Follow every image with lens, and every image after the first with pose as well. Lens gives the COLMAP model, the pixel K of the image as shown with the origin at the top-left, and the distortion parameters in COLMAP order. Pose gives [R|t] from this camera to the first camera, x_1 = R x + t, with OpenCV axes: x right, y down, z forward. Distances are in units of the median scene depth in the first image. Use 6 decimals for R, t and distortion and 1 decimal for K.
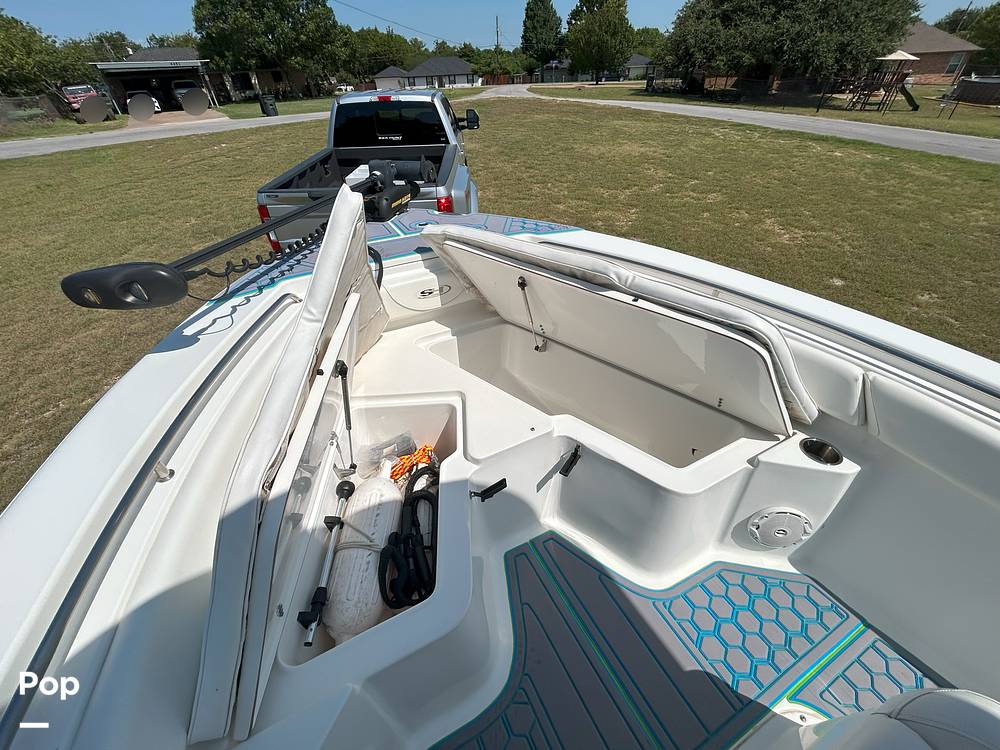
lens RADIAL K [[404.0, 0, 497.1], [0, 404.0, 374.8], [0, 0, 1]] dist [-0.000545, 0.001031]
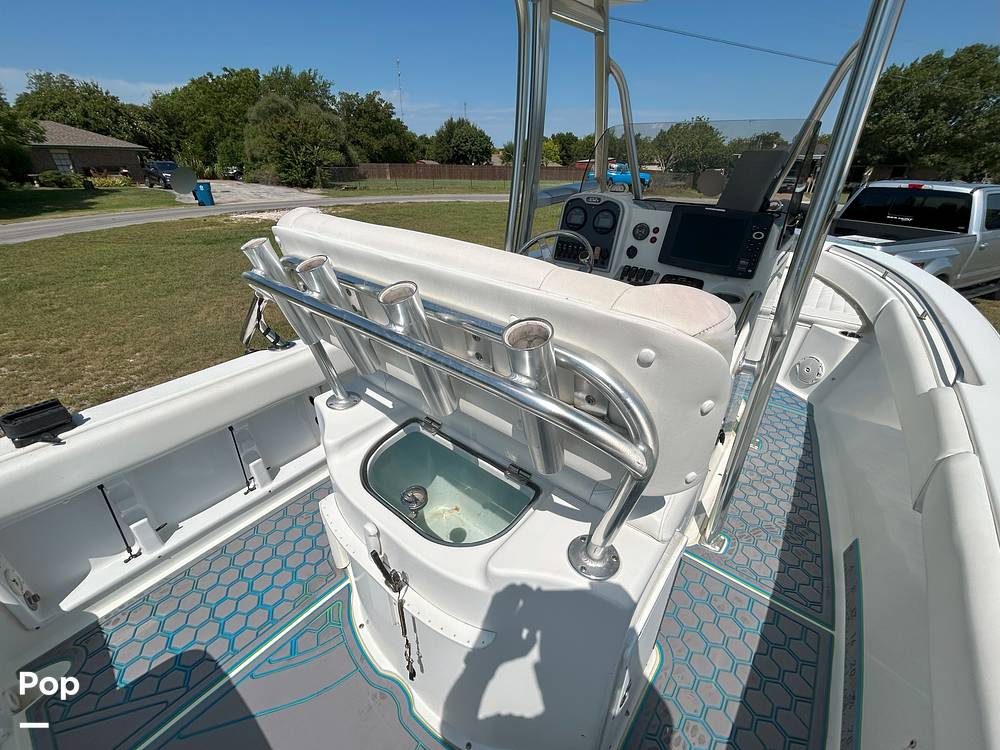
lens RADIAL K [[404.0, 0, 498.2], [0, 404.0, 375.8], [0, 0, 1]] dist [-0.000545, 0.001031]
pose [[0.400483, 0.461082, -0.791843, 0.087822], [-0.581471, 0.795762, 0.169279, 0.050160], [0.708170, 0.392640, 0.586795, -0.063126]]
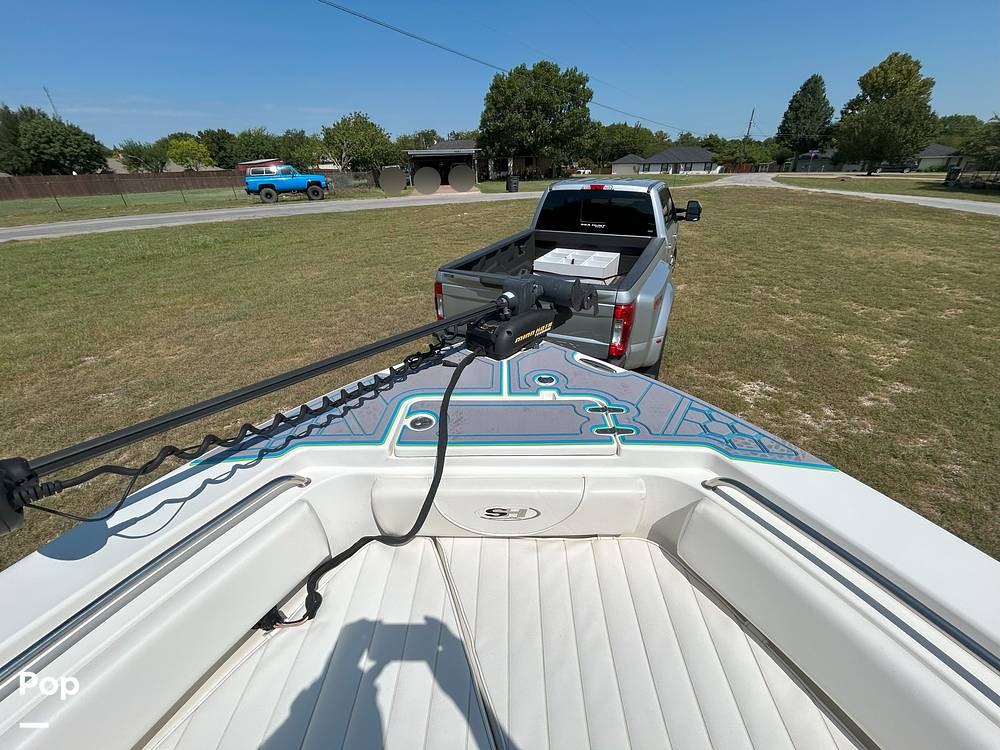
lens RADIAL K [[404.0, 0, 497.4], [0, 404.0, 374.7], [0, 0, 1]] dist [-0.000545, 0.001031]
pose [[0.882809, 0.232380, -0.408226, 0.001651], [-0.291544, 0.952474, -0.088290, -0.023898], [0.368308, 0.196960, 0.908601, 0.028871]]
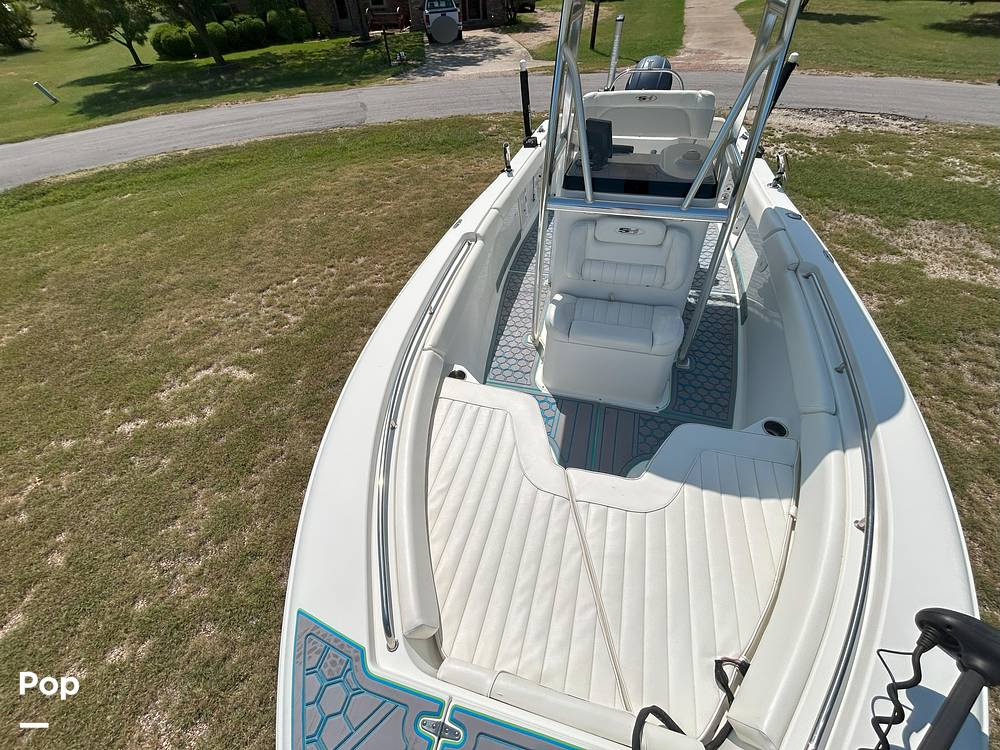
lens RADIAL K [[404.0, 0, 498.0], [0, 404.0, 373.4], [0, 0, 1]] dist [-0.000545, 0.001031]
pose [[-0.731910, -0.459272, 0.503366, -0.012505], [0.461590, 0.209228, 0.862066, -0.064307], [-0.501241, 0.863304, 0.058859, 0.040164]]
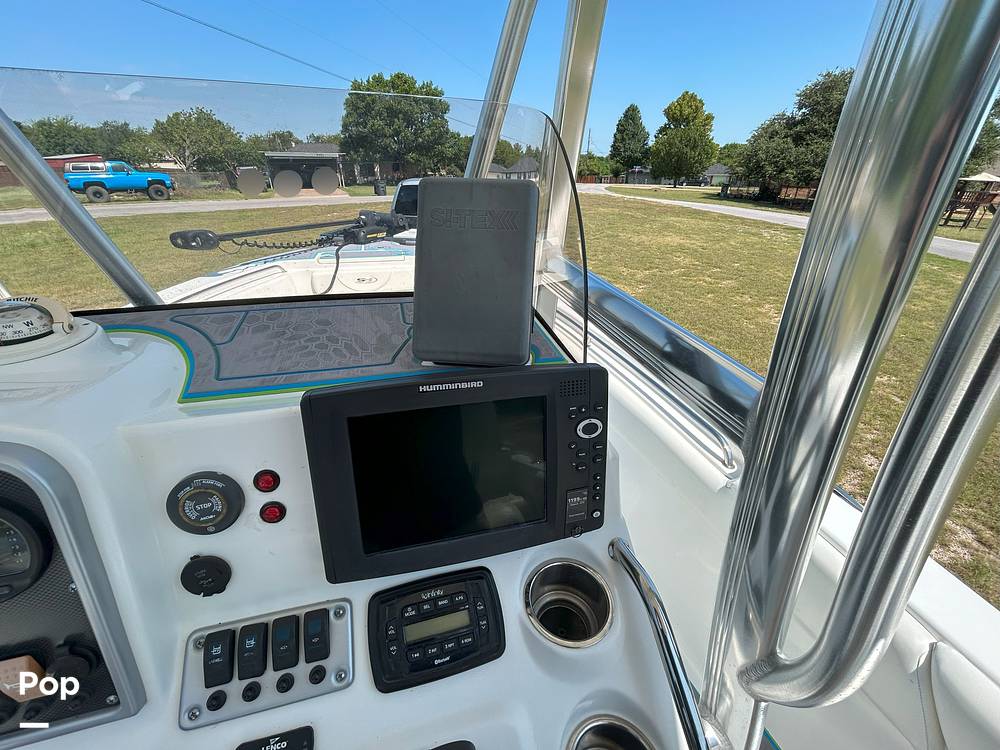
lens RADIAL K [[404.0, 0, 498.0], [0, 404.0, 374.3], [0, 0, 1]] dist [-0.000545, 0.001031]
pose [[0.978560, 0.128858, -0.160673, 0.048601], [-0.155172, 0.974223, -0.163740, 0.025226], [0.135432, 0.185161, 0.973331, -0.033297]]
